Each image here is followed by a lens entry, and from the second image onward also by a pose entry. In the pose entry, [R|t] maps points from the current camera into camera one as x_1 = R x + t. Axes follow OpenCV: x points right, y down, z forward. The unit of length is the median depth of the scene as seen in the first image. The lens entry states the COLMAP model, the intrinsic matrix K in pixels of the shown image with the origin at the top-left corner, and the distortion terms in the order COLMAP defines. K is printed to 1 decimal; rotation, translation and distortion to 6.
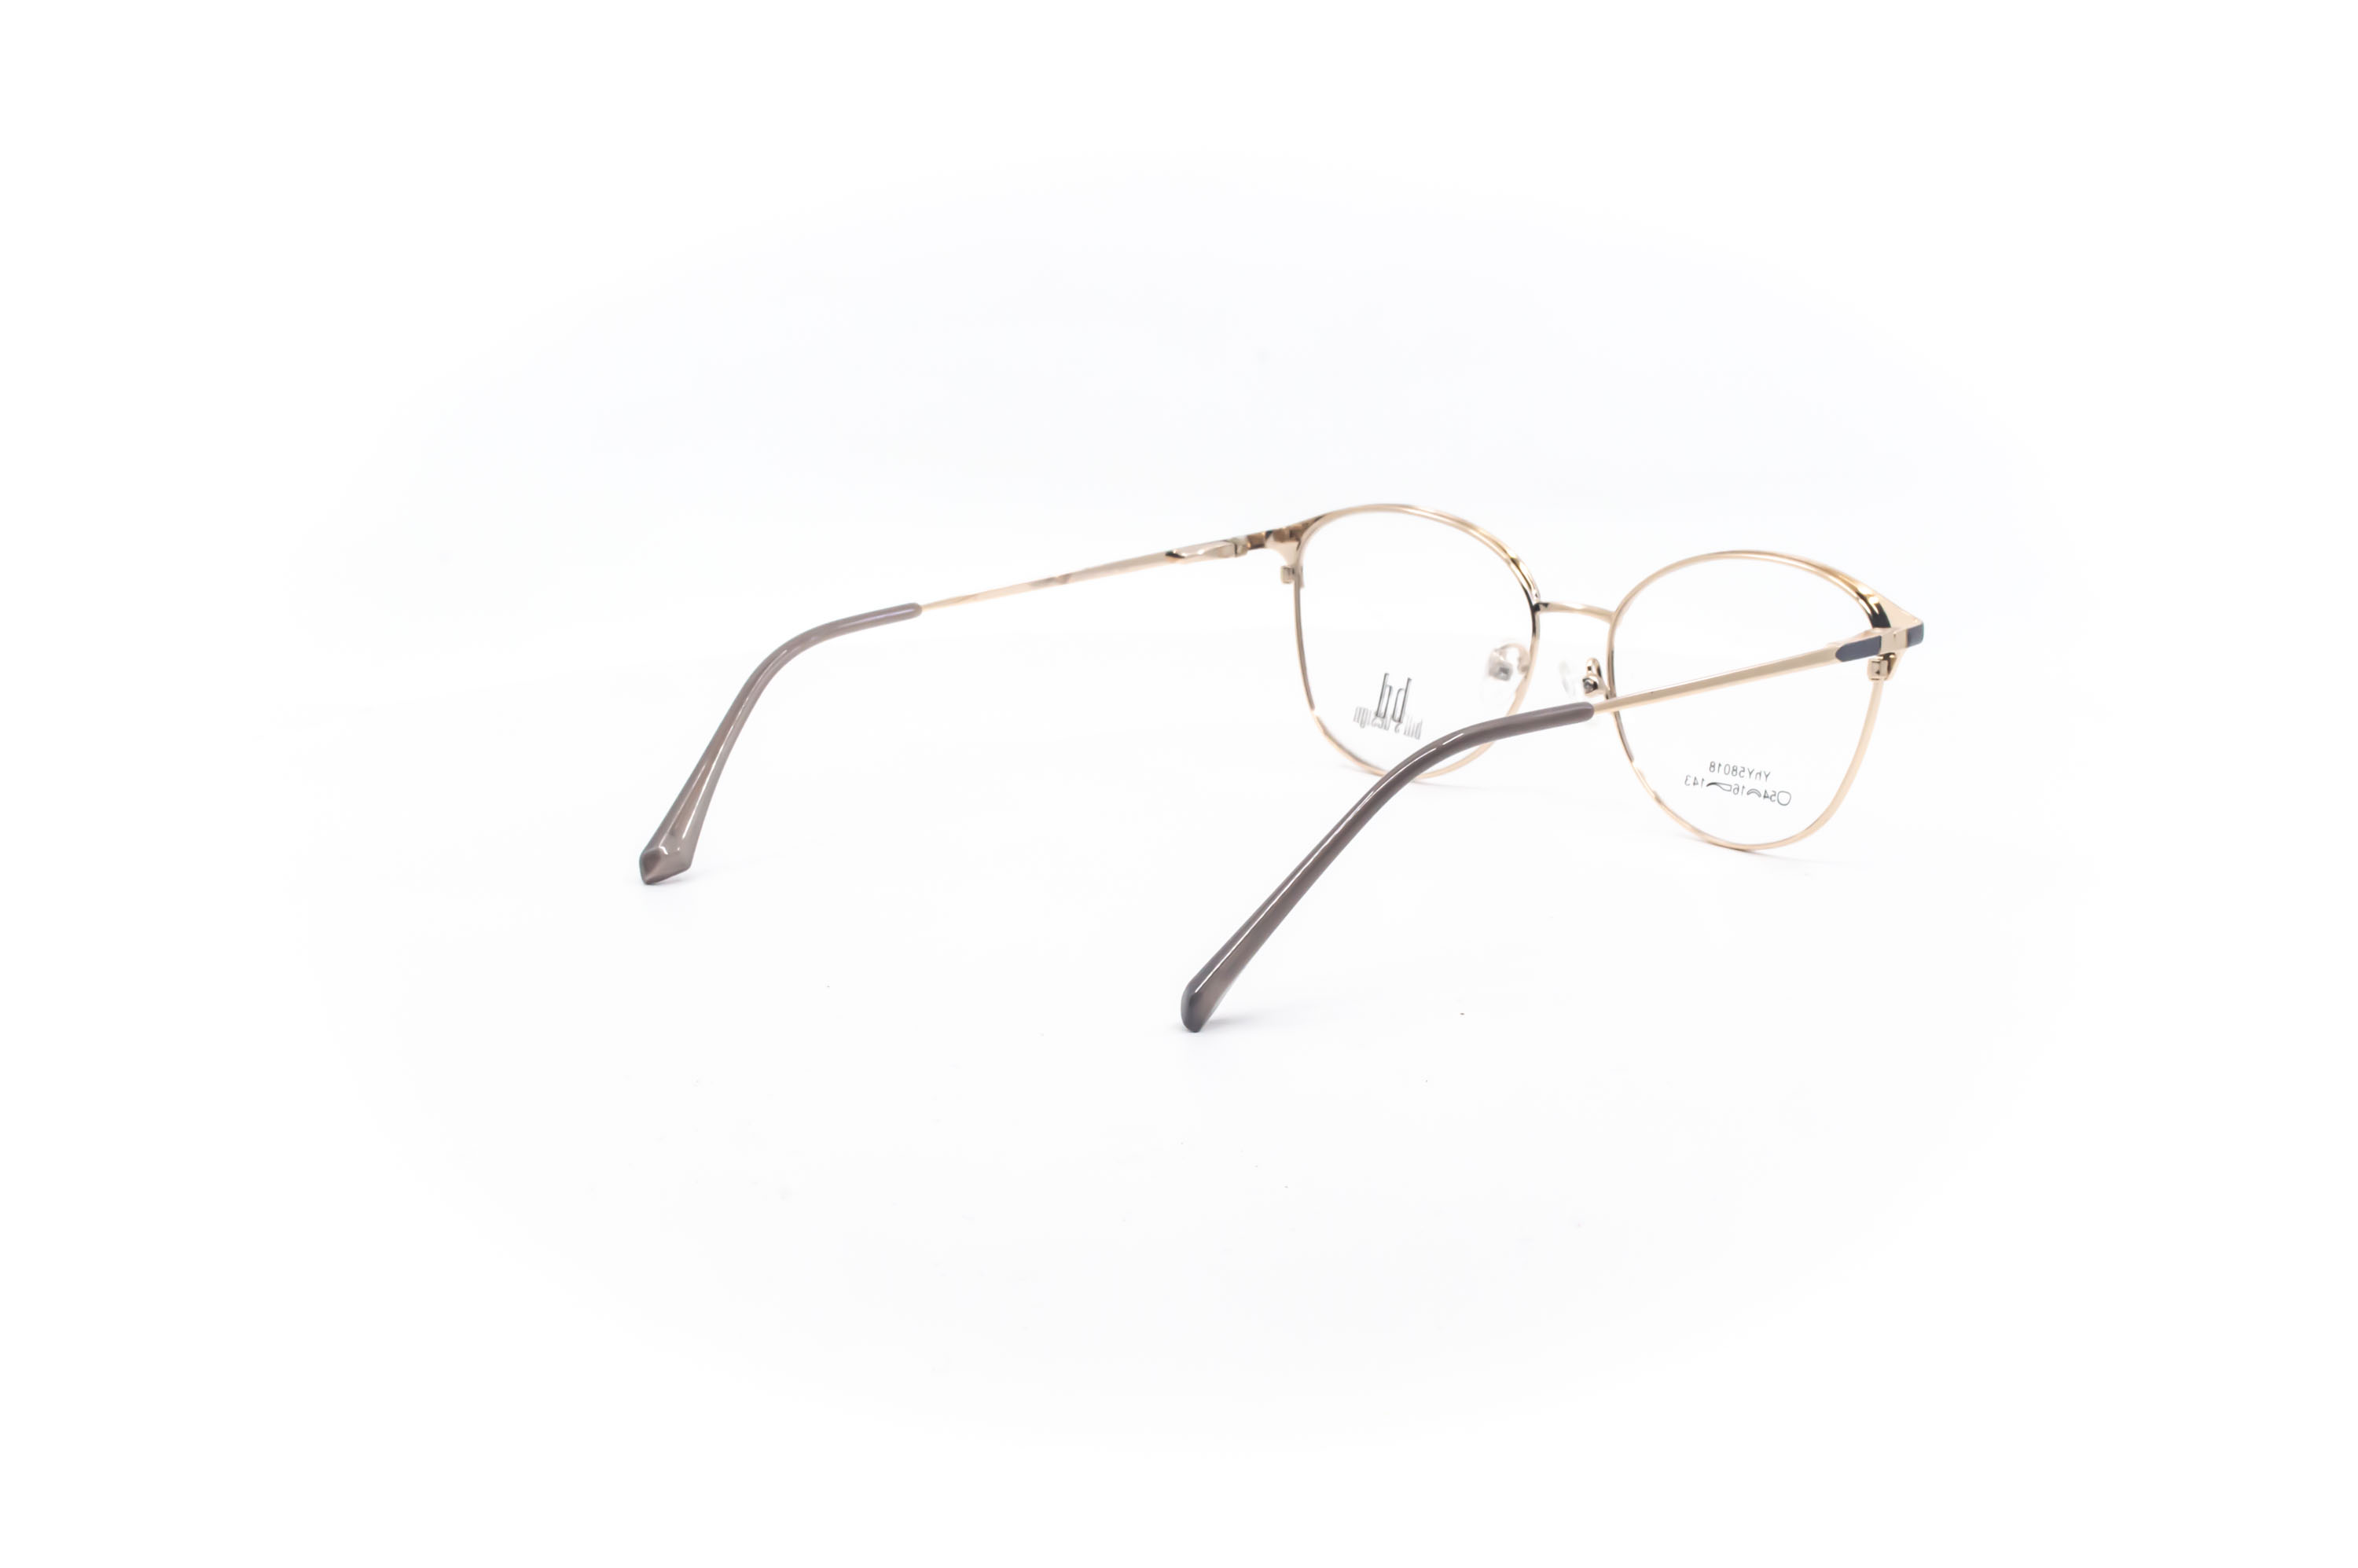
lens RADIAL K [[3023.3, 0, 1179.0], [0, 3023.3, 784.0], [0, 0, 1]] dist [-0.068734, -0.015702]
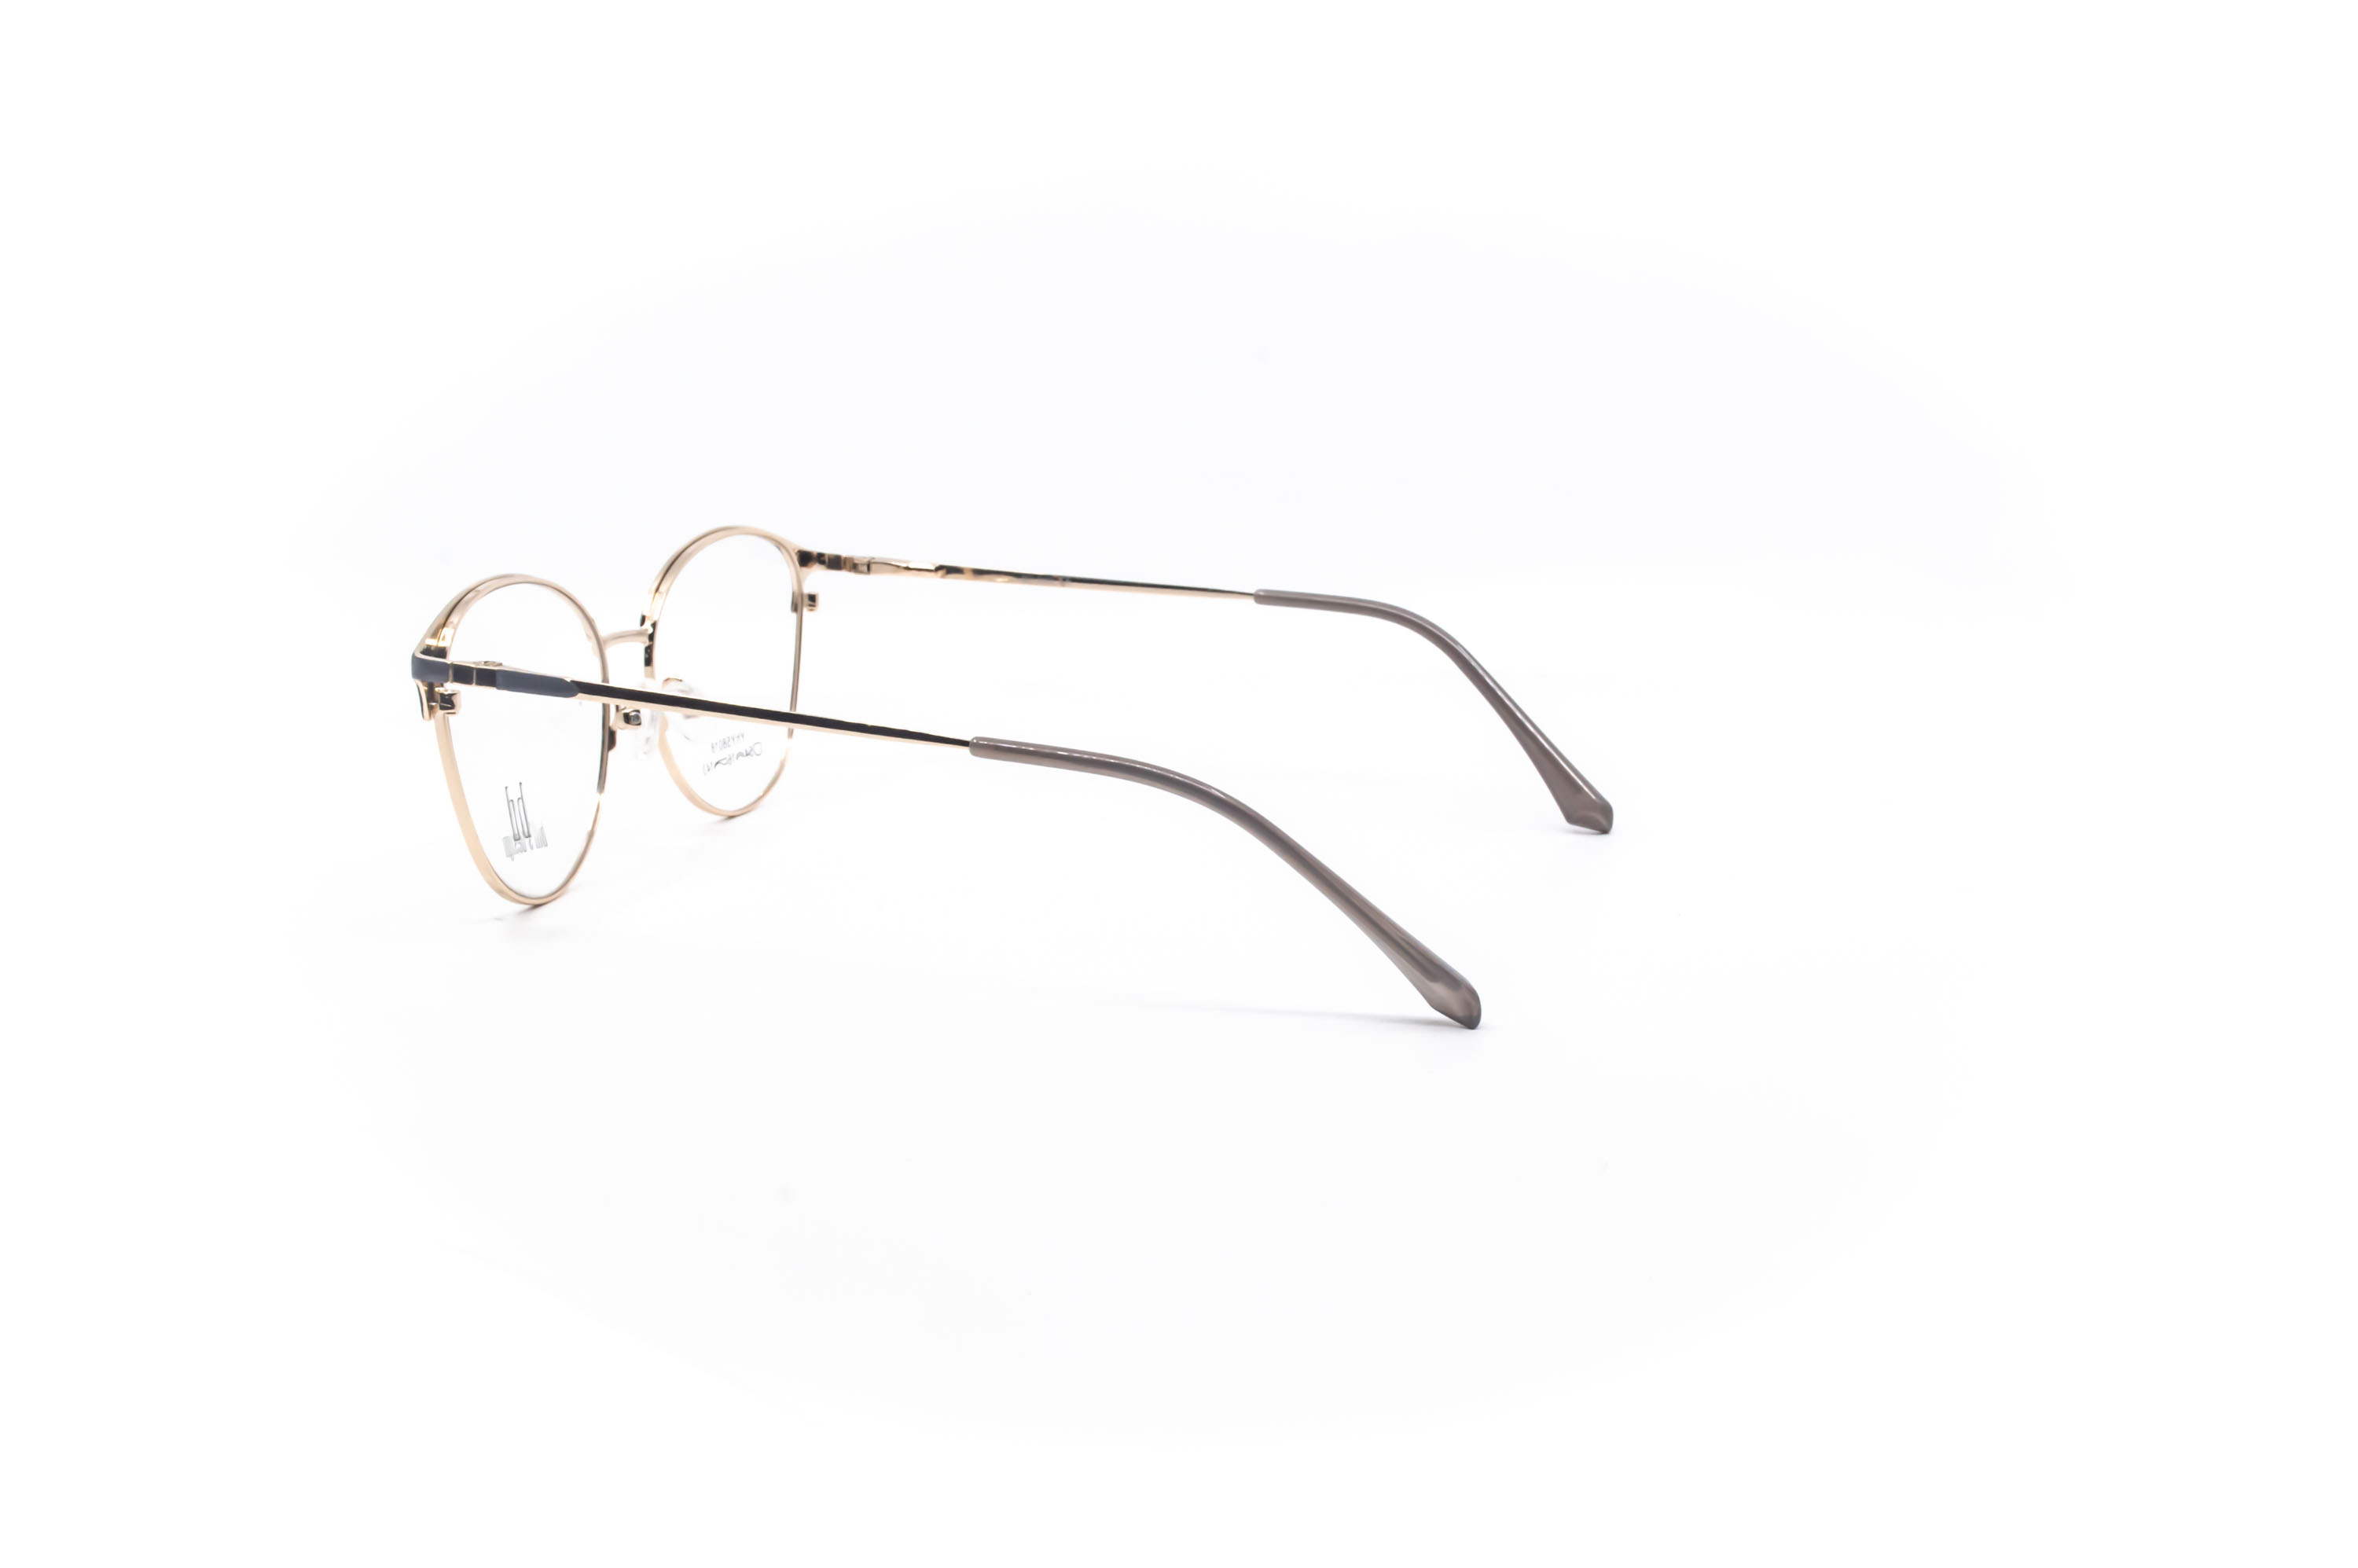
lens RADIAL K [[3023.3, 0, 1179.0], [0, 3023.3, 784.0], [0, 0, 1]] dist [-0.068734, -0.015702]
pose [[-0.517769, -0.171245, 0.838207, -0.736004], [0.154985, 0.944776, 0.288753, -0.254887], [-0.841365, 0.279417, -0.462636, 1.288781]]
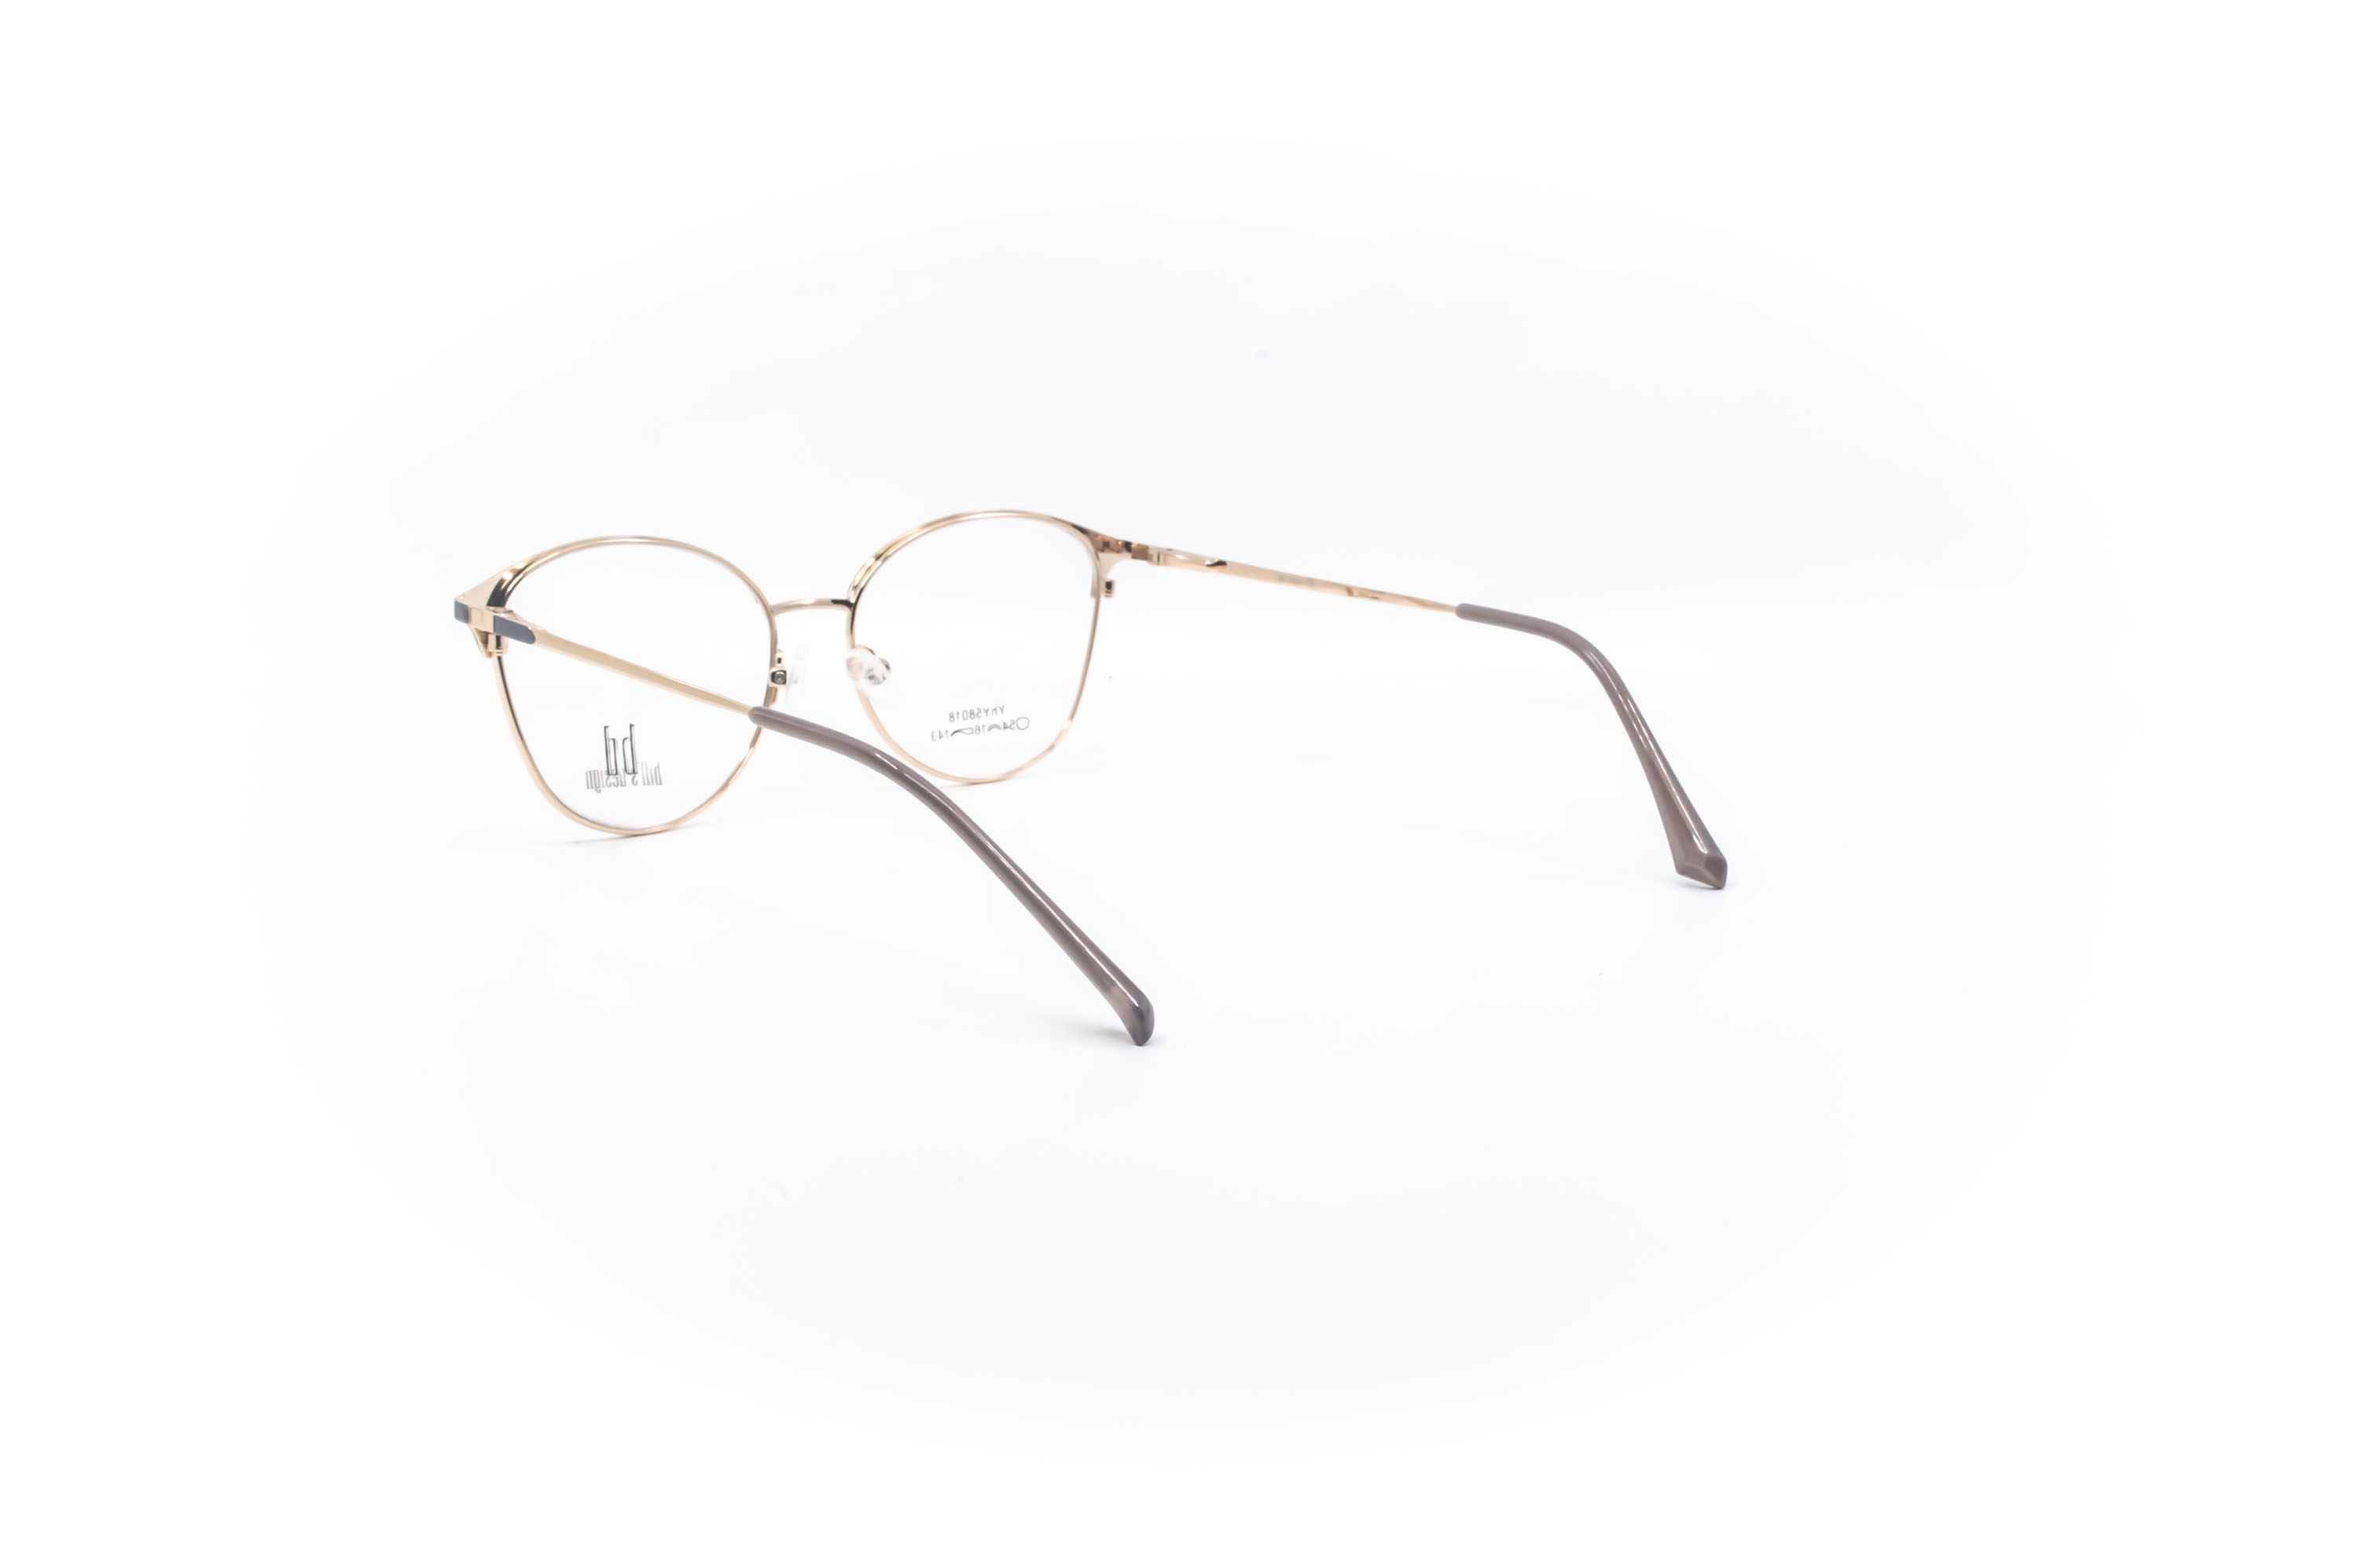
lens RADIAL K [[3023.3, 0, 1179.0], [0, 3023.3, 784.0], [0, 0, 1]] dist [-0.068734, -0.015702]
pose [[-0.012968, -0.194905, 0.980736, -0.859373], [0.186056, 0.963220, 0.193884, -0.170911], [-0.982454, 0.184986, 0.023773, 0.860711]]
